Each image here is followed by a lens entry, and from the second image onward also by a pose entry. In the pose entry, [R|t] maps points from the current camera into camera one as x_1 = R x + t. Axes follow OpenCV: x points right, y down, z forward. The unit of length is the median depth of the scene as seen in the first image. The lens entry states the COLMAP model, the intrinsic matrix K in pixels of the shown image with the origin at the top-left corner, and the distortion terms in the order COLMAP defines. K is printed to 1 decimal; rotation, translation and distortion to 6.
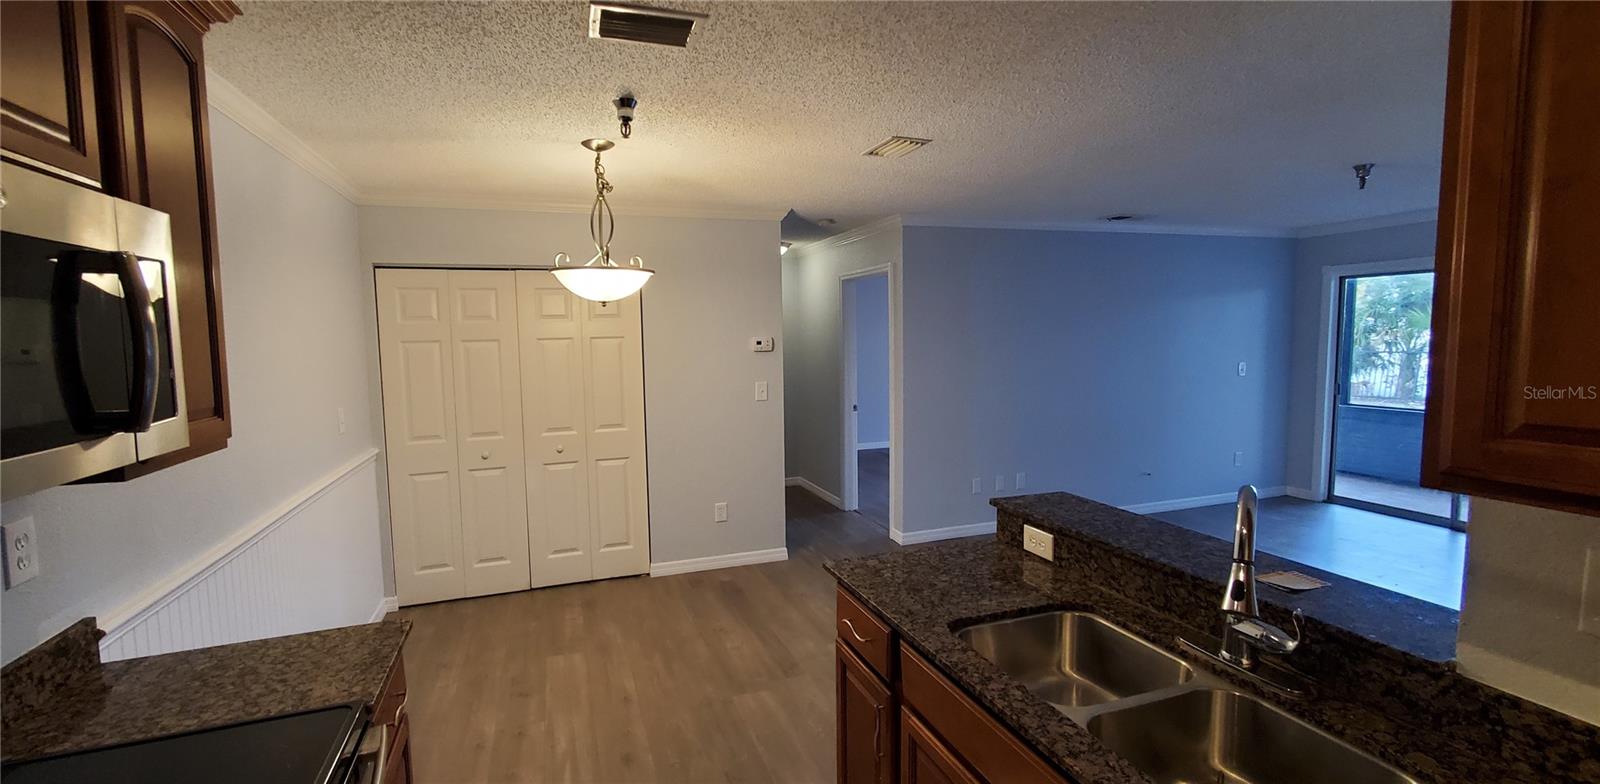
lens RADIAL K [[660.0, 0, 767.5], [0, 660.0, 391.6], [0, 0, 1]] dist [-0.000322, 0.000068]
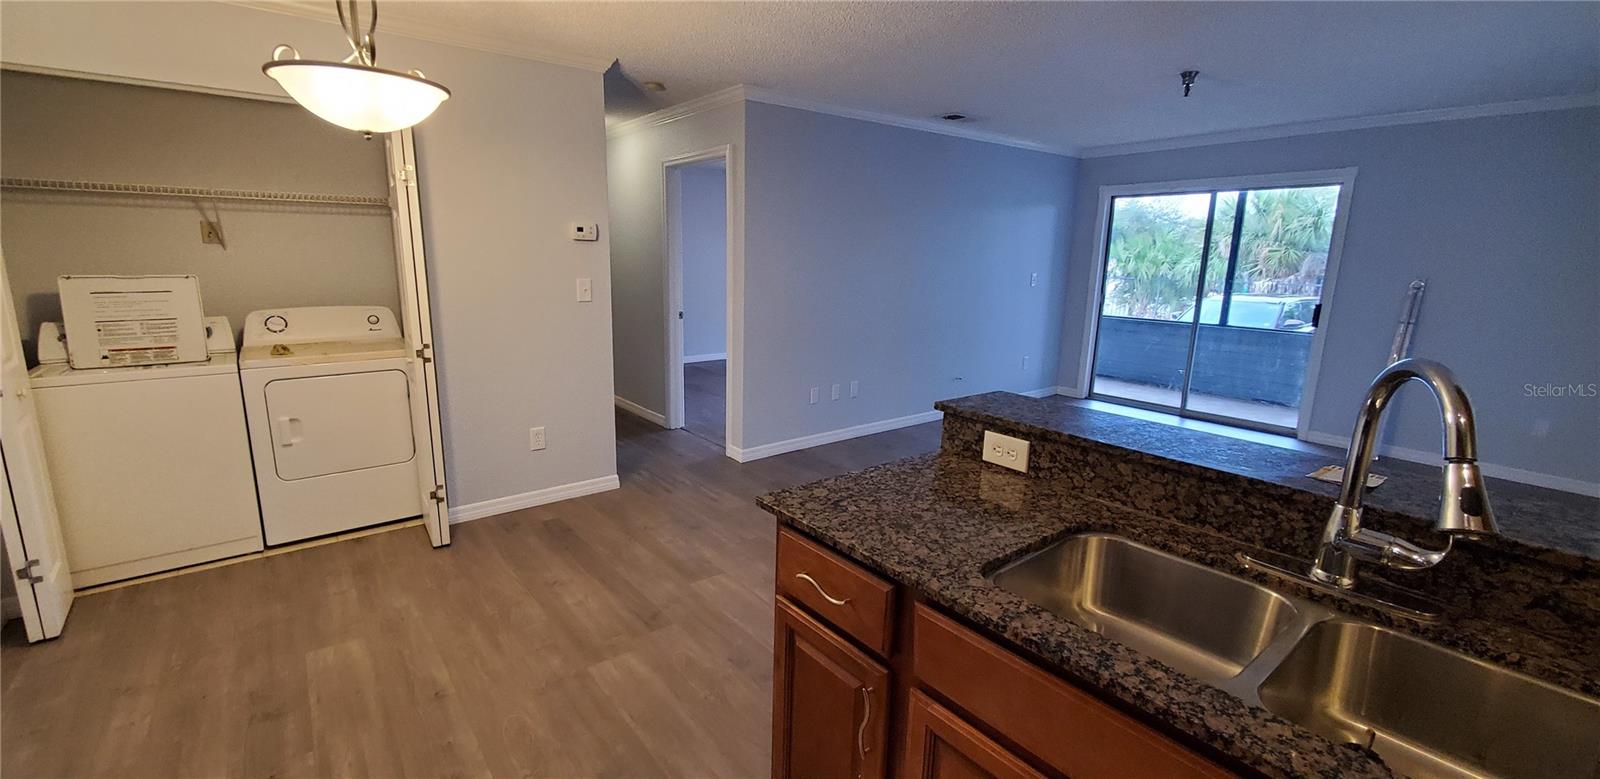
lens RADIAL K [[655.0, 0, 767.9], [0, 655.0, 388.3], [0, 0, 1]] dist [0.001999, -0.000011]
pose [[0.946550, -0.035214, 0.320630, -0.101764], [-0.002417, 0.993221, 0.116215, 0.044358], [-0.322549, -0.110779, 0.940048, 0.264043]]
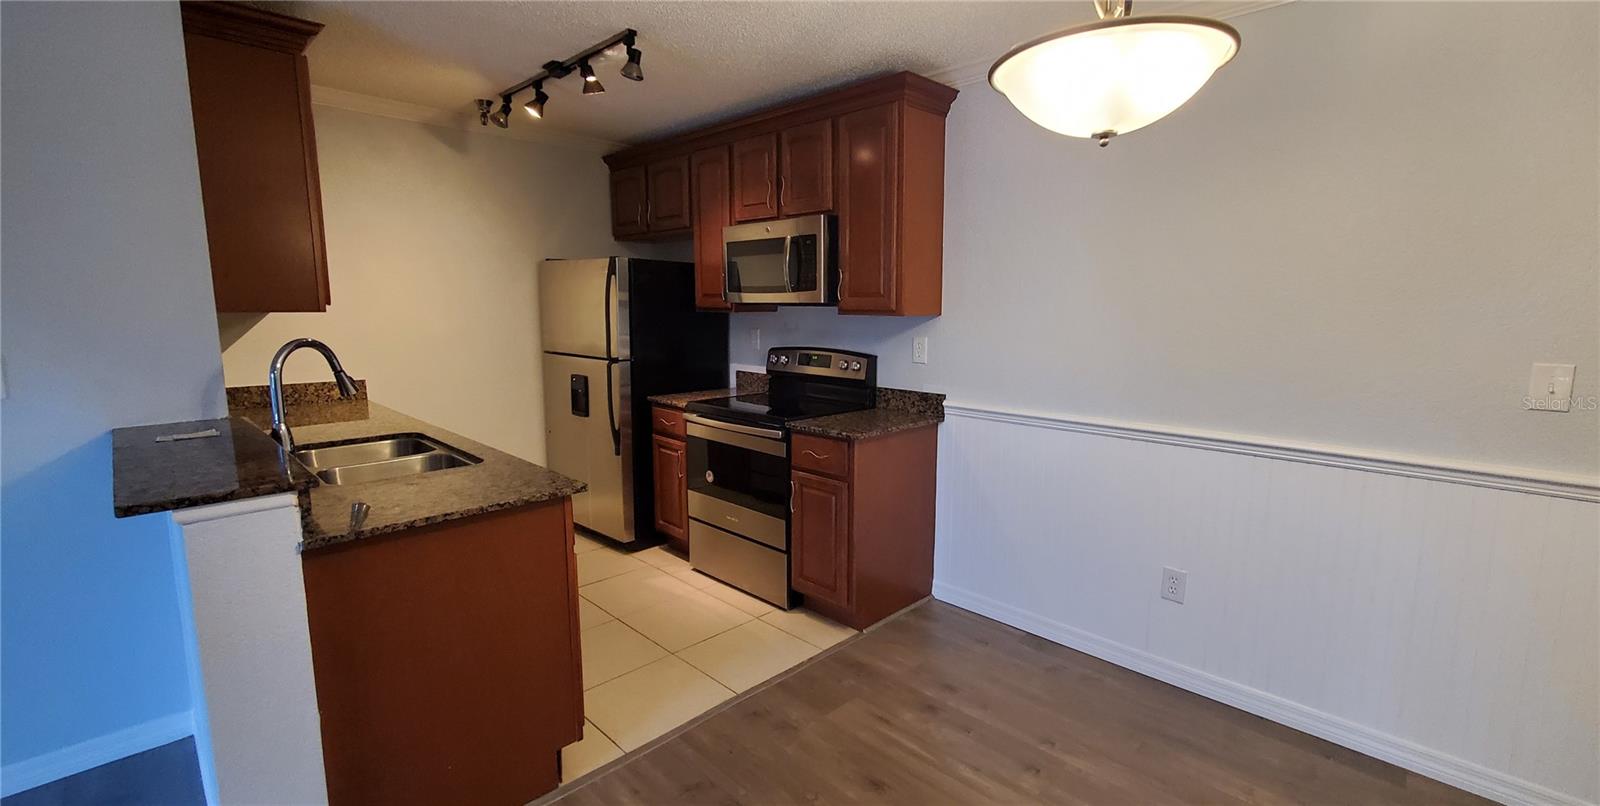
lens RADIAL K [[679.0, 0, 840.9], [0, 679.0, 401.0], [0, 0, 1]] dist [-0.000488, 0.000090]
pose [[-0.880895, 0.077917, -0.466854, 0.163361], [-0.032844, 0.973917, 0.224516, -0.066954], [0.472171, 0.213108, -0.855359, 1.549920]]
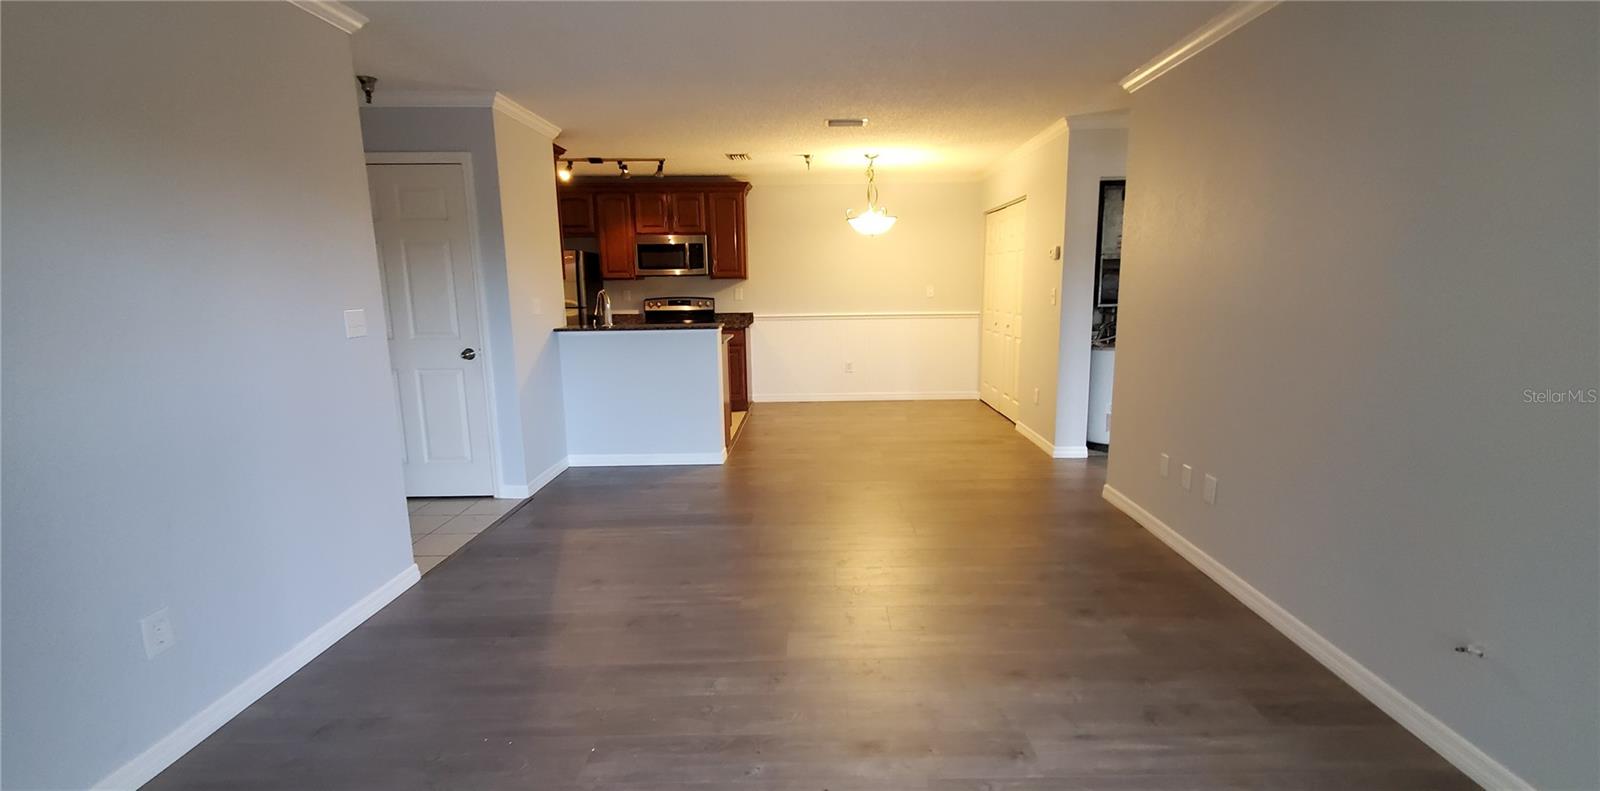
lens RADIAL K [[664.2, 0, 804.9], [0, 664.2, 396.9], [0, 0, 1]] dist [0.000045, -0.000005]
pose [[-0.340326, 0.188931, -0.921132, 2.058489], [-0.066203, 0.972361, 0.223899, -0.109854], [0.937974, 0.137181, -0.318412, 1.750013]]
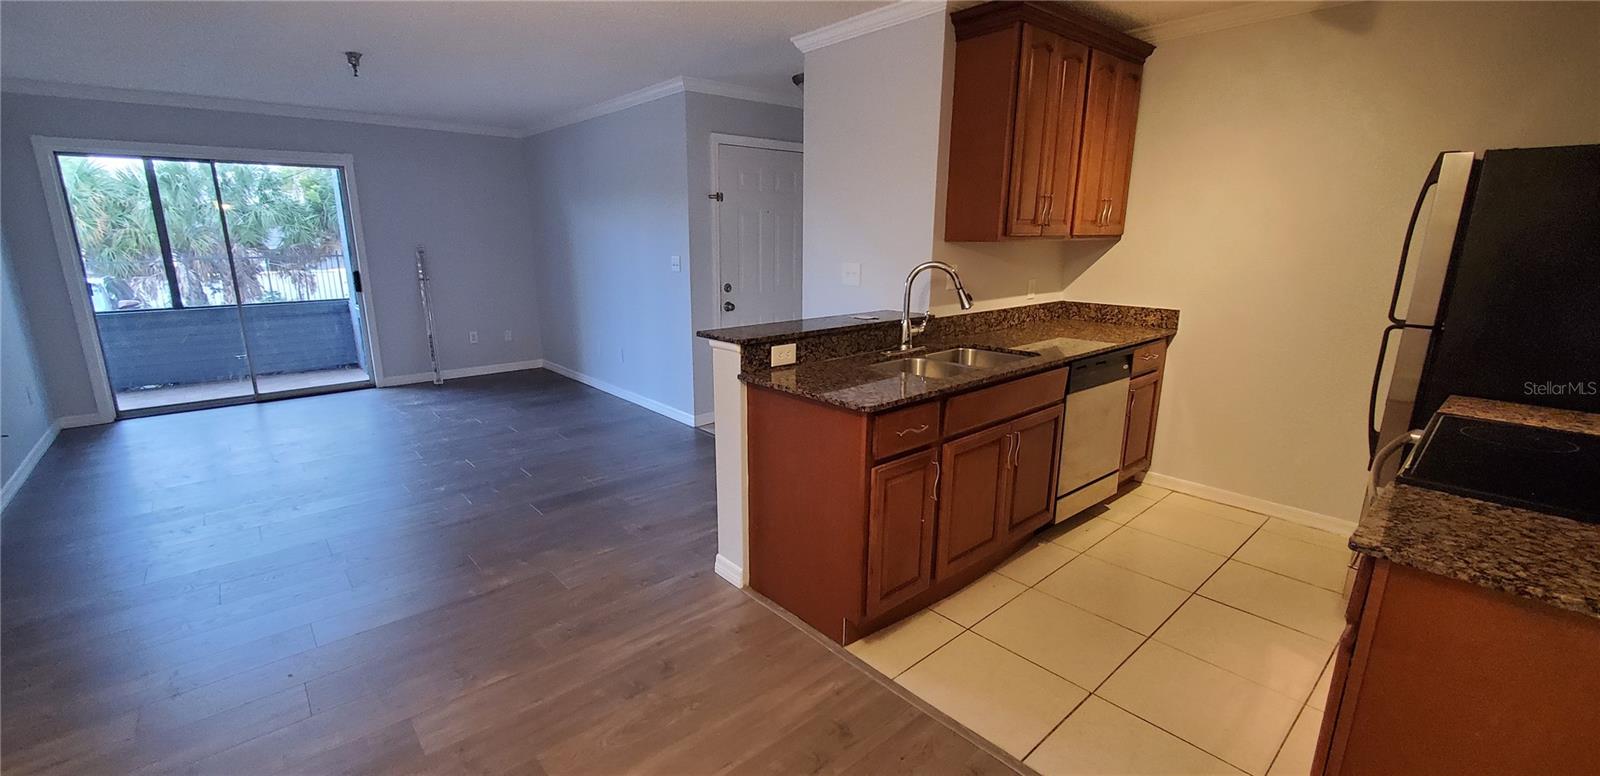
lens RADIAL K [[655.0, 0, 767.9], [0, 655.0, 386.8], [0, 0, 1]] dist [0.001999, -0.000011]
pose [[-0.366446, -0.194114, 0.909965, -0.595375], [0.091934, 0.965656, 0.243017, -0.020256], [-0.925886, 0.172709, -0.336015, 1.156982]]
